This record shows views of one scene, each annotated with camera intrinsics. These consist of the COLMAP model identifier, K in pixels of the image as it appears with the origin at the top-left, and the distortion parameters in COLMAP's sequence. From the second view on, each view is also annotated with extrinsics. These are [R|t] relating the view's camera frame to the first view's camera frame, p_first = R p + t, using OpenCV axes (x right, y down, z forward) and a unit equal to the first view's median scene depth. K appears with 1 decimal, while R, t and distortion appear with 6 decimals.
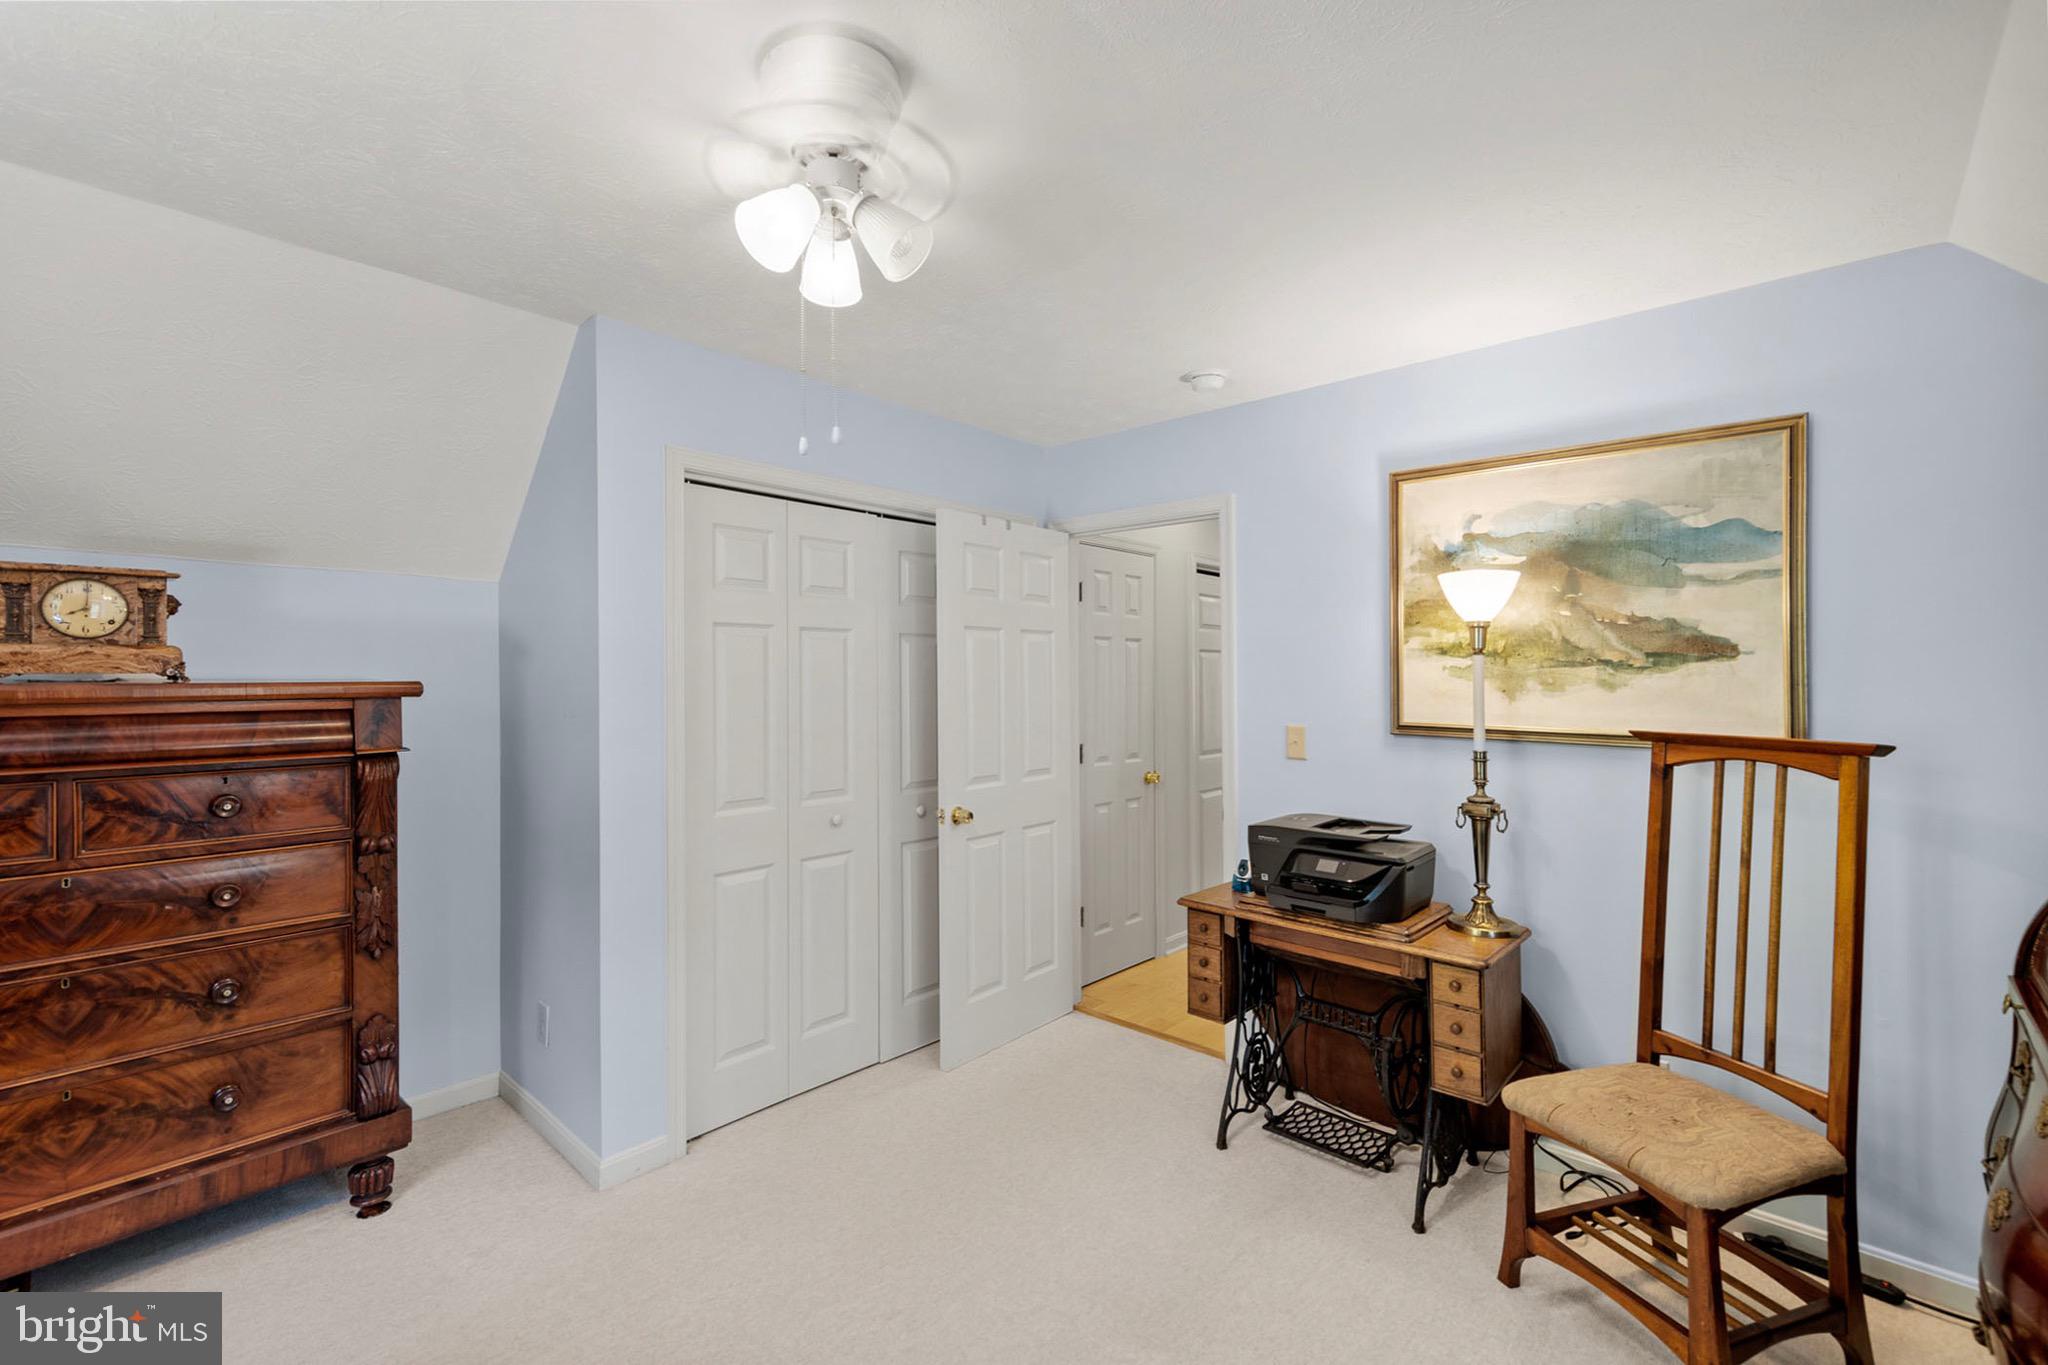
lens RADIAL K [[884.1, 0, 1024.3], [0, 884.1, 683.5], [0, 0, 1]] dist [0.011823, 0.000200]
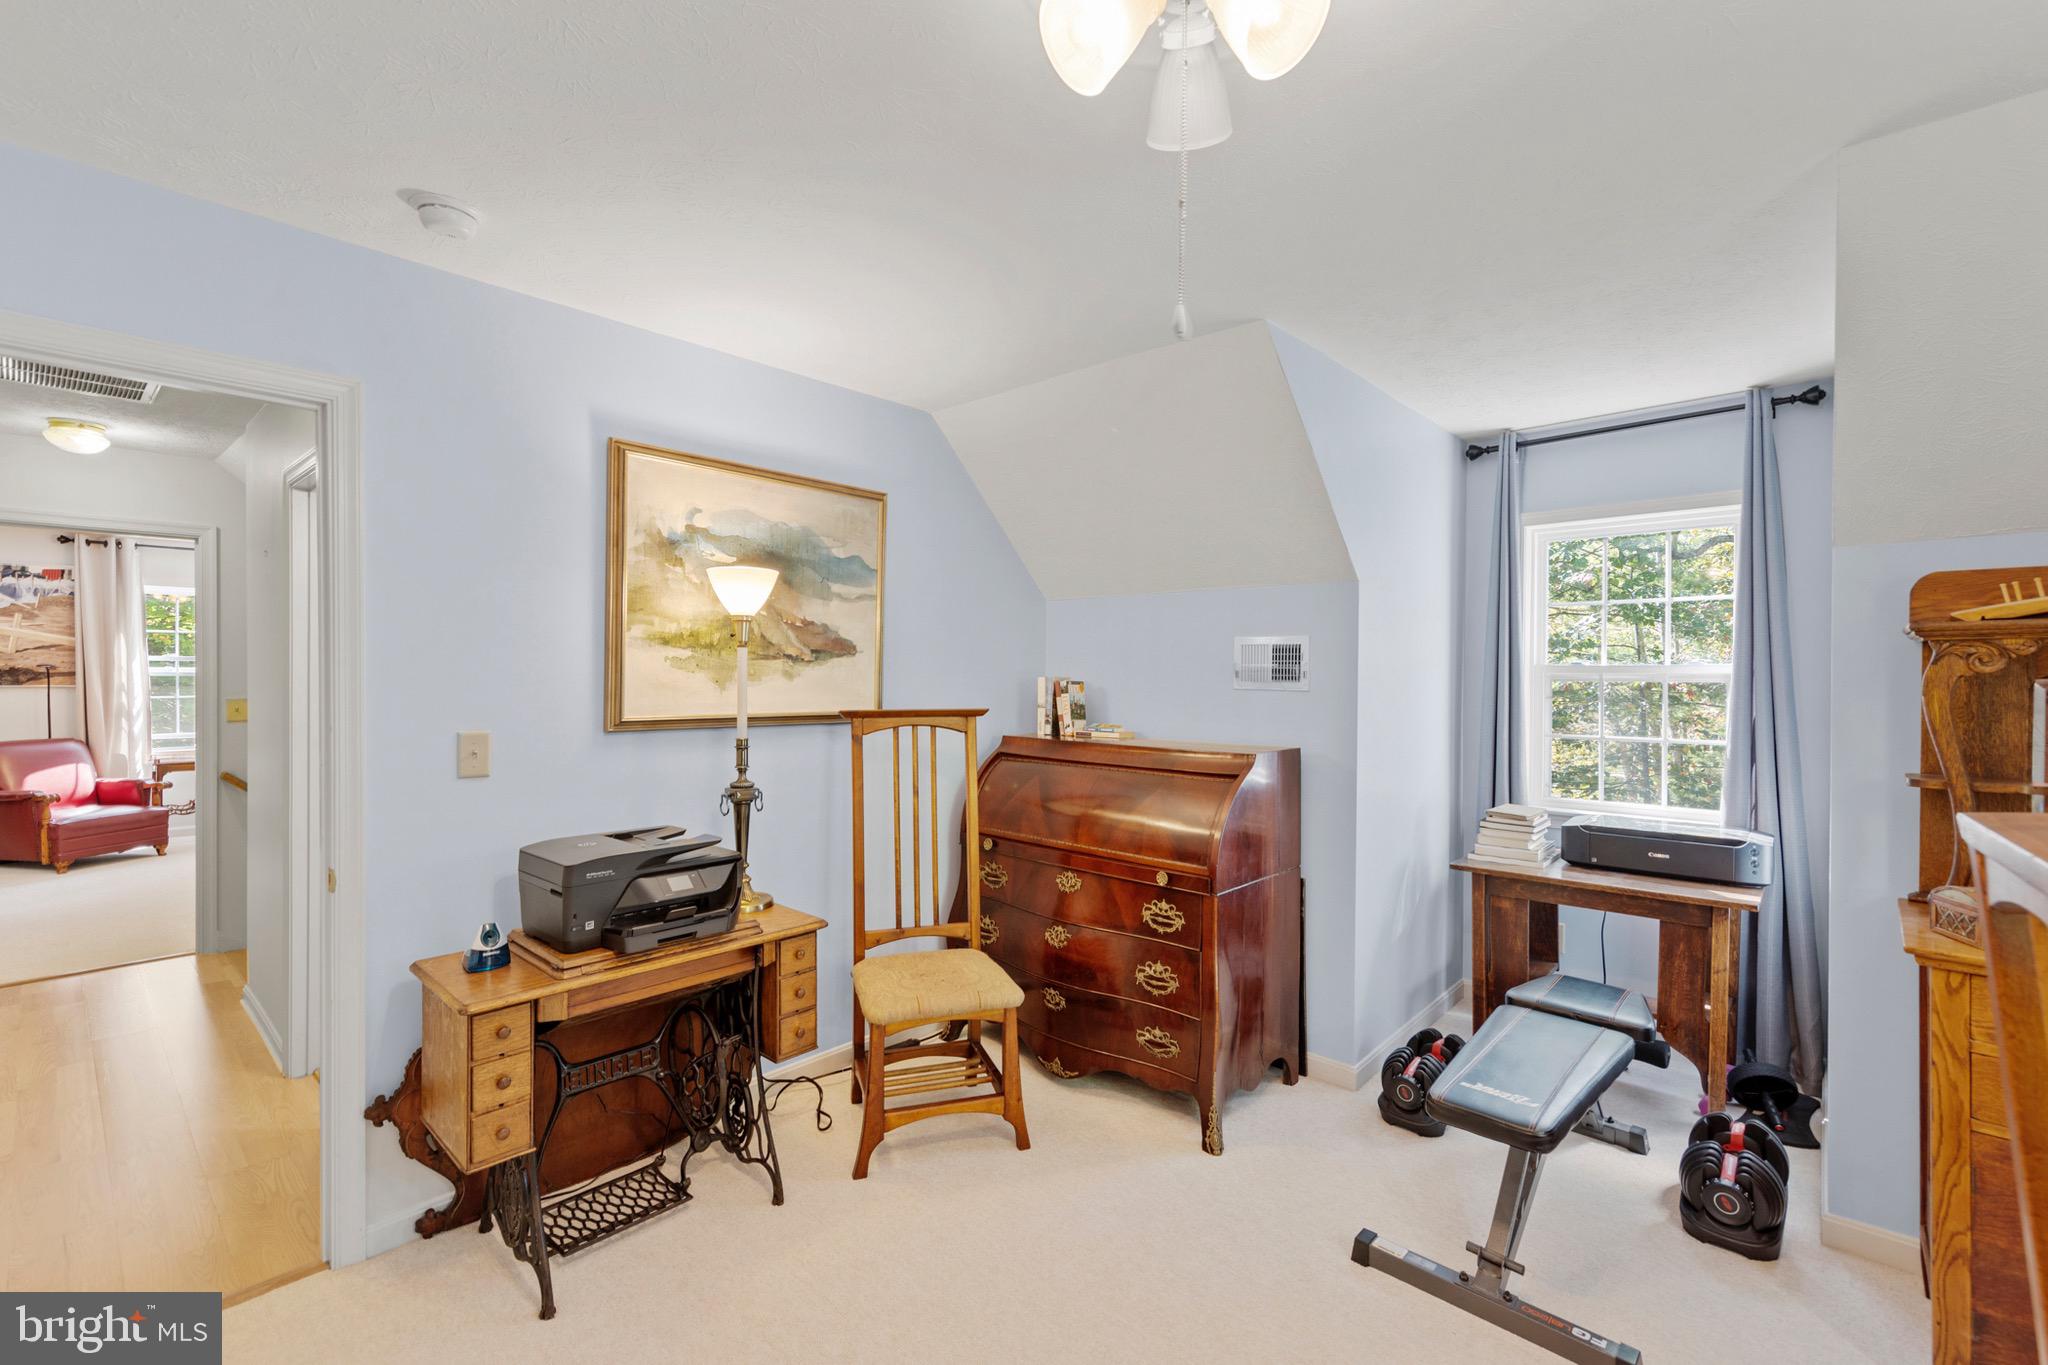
lens RADIAL K [[884.1, 0, 1032.9], [0, 884.1, 683.7], [0, 0, 1]] dist [0.011823, 0.000200]
pose [[-0.002016, -0.017747, 0.999840, -0.544407], [0.000988, 0.999842, 0.017749, -0.007513], [-0.999997, 0.001023, -0.001998, 0.662033]]
